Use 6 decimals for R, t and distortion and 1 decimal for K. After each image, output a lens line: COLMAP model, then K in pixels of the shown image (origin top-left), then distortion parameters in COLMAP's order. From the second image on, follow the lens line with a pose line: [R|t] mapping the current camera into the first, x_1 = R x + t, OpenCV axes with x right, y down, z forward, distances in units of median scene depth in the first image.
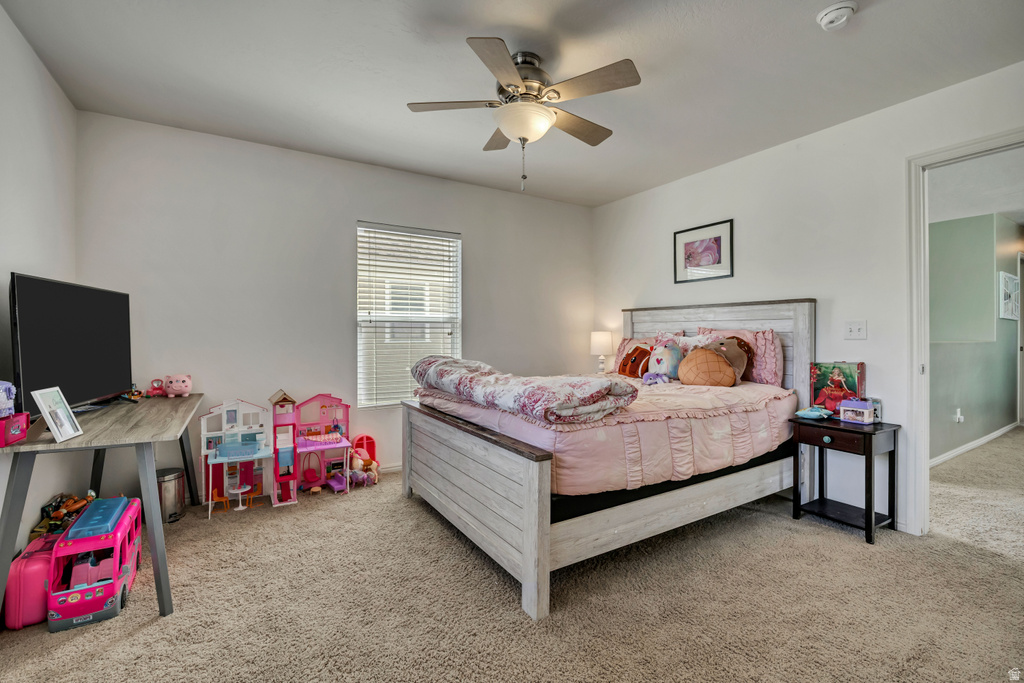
lens RADIAL K [[452.0, 0, 512.4], [0, 452.0, 334.5], [0, 0, 1]] dist [-0.019628, -0.000251]
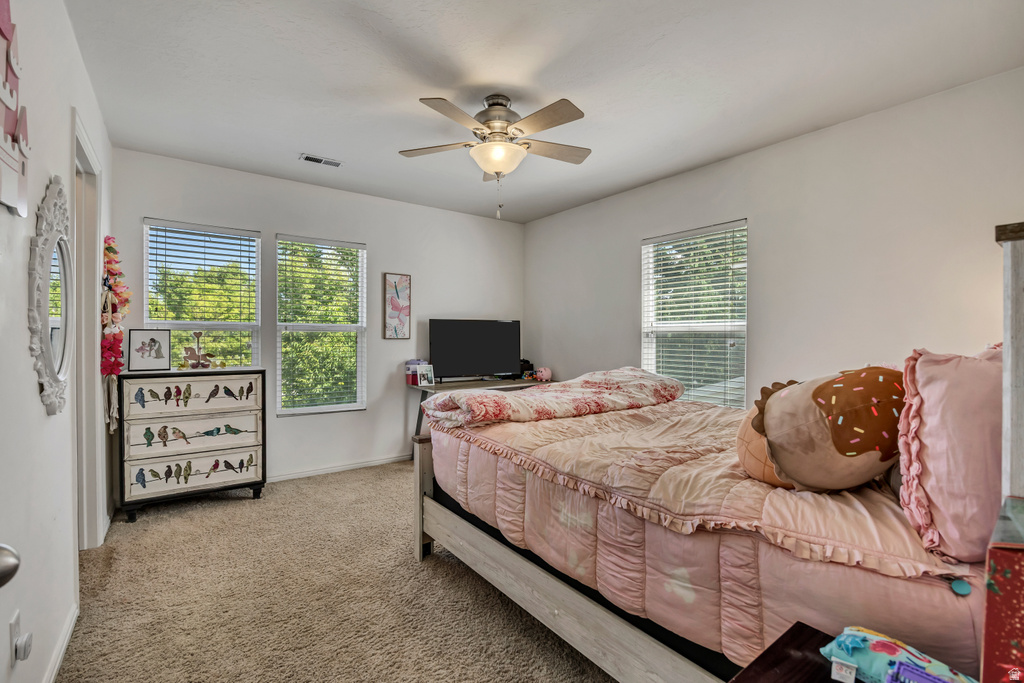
lens RADIAL K [[452.0, 0, 511.0], [0, 452.0, 343.3], [0, 0, 1]] dist [-0.019628, -0.000251]
pose [[0.082525, 0.015113, -0.996474, 1.062617], [-0.001221, 0.999886, 0.015063, -0.026474], [0.996588, -0.000027, 0.082534, 0.870436]]
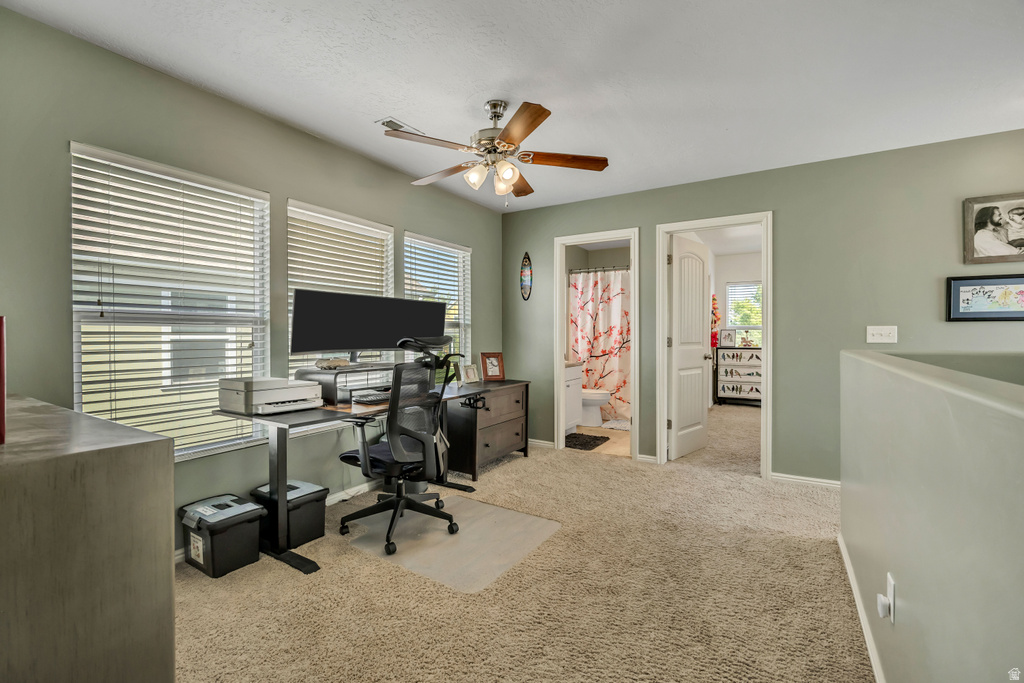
lens RADIAL K [[452.0, 0, 512.5], [0, 452.0, 336.9], [0, 0, 1]] dist [-0.019628, -0.000251]
pose [[-0.896060, 0.008741, -0.443846, 1.784056], [0.006253, 0.999955, 0.007068, -0.026534], [0.443888, 0.003558, -0.896075, 1.507773]]
